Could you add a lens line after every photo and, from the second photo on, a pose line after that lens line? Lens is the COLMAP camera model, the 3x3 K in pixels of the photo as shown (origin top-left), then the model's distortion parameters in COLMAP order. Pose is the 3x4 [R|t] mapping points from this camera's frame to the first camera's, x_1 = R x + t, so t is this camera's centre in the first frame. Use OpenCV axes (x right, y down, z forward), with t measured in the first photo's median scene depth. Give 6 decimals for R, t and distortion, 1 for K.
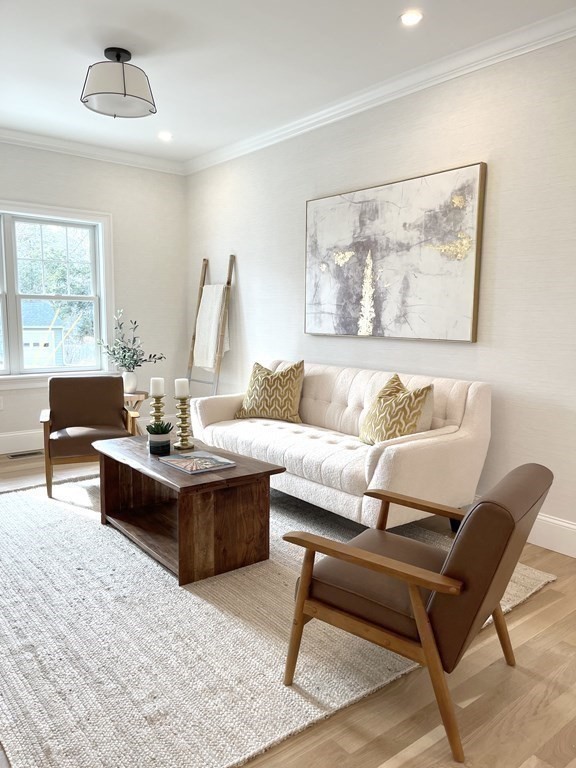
lens RADIAL K [[577.2, 0, 292.5], [0, 577.2, 389.1], [0, 0, 1]] dist [0.050465, -0.075183]
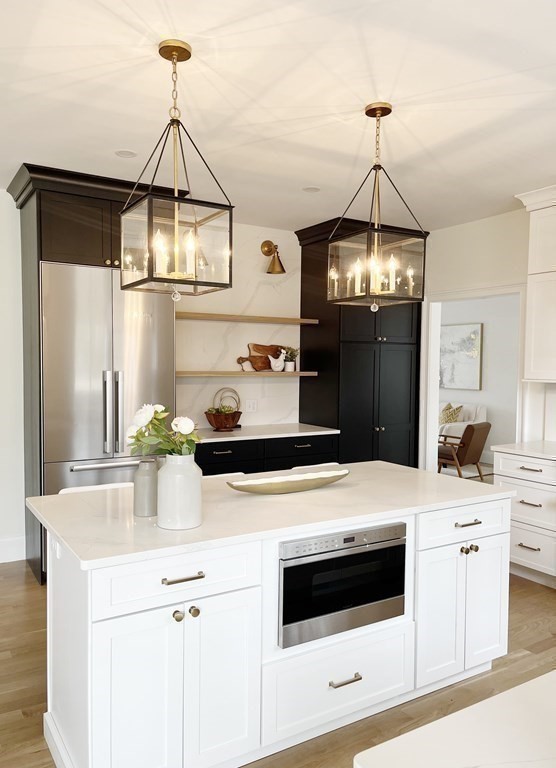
lens RADIAL K [[591.0, 0, 274.1], [0, 591.0, 394.8], [0, 0, 1]] dist [0.050136, -0.000411]
pose [[0.992922, 0.002621, -0.118740, -0.254832], [-0.012075, 0.996804, -0.078968, 0.143613], [0.118154, 0.079843, 0.989780, -1.548946]]
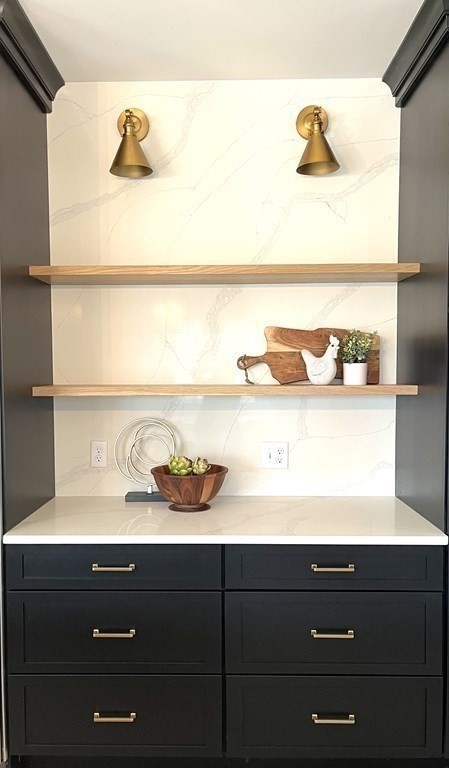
lens RADIAL K [[597.8, 0, 205.3], [0, 597.8, 405.4], [0, 0, 1]] dist [0.000736, -0.005233]
pose [[0.769157, 0.025890, -0.638535, -0.095782], [-0.074485, 0.996001, -0.049338, 0.041906], [0.634704, 0.085510, 0.768009, -0.747877]]
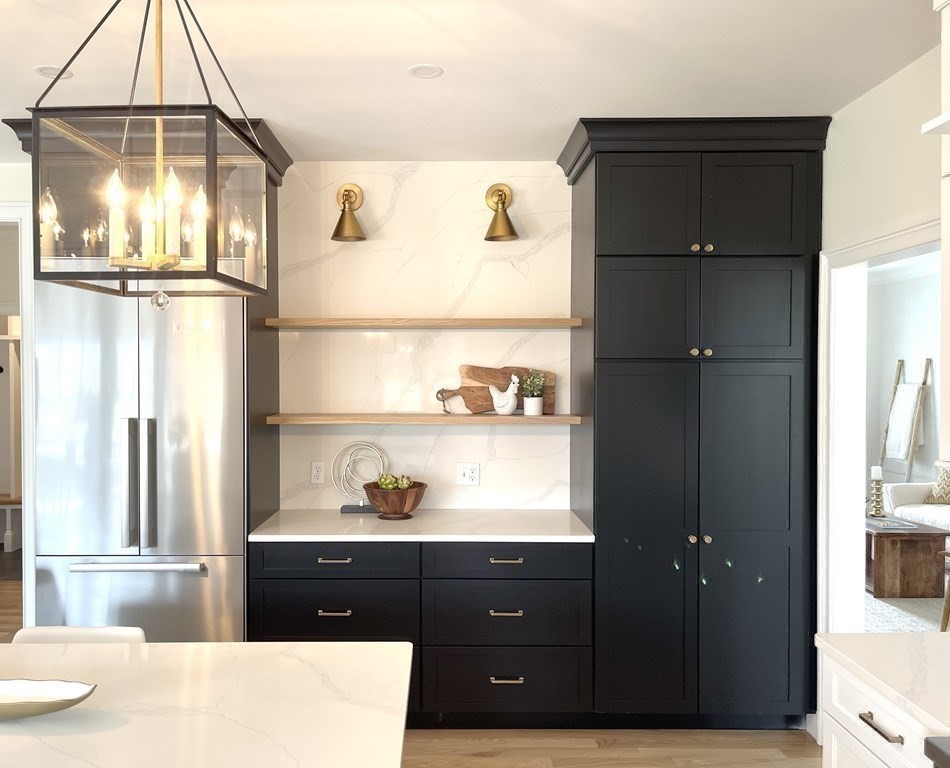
lens RADIAL K [[806.5, 0, 442.4], [0, 806.5, 380.2], [0, 0, 1]] dist [0.030040, -0.036838]
pose [[0.784196, -0.001411, -0.620512, 0.176645], [-0.076292, 0.992191, -0.098673, 0.043601], [0.615805, 0.124719, 0.777964, -1.049001]]
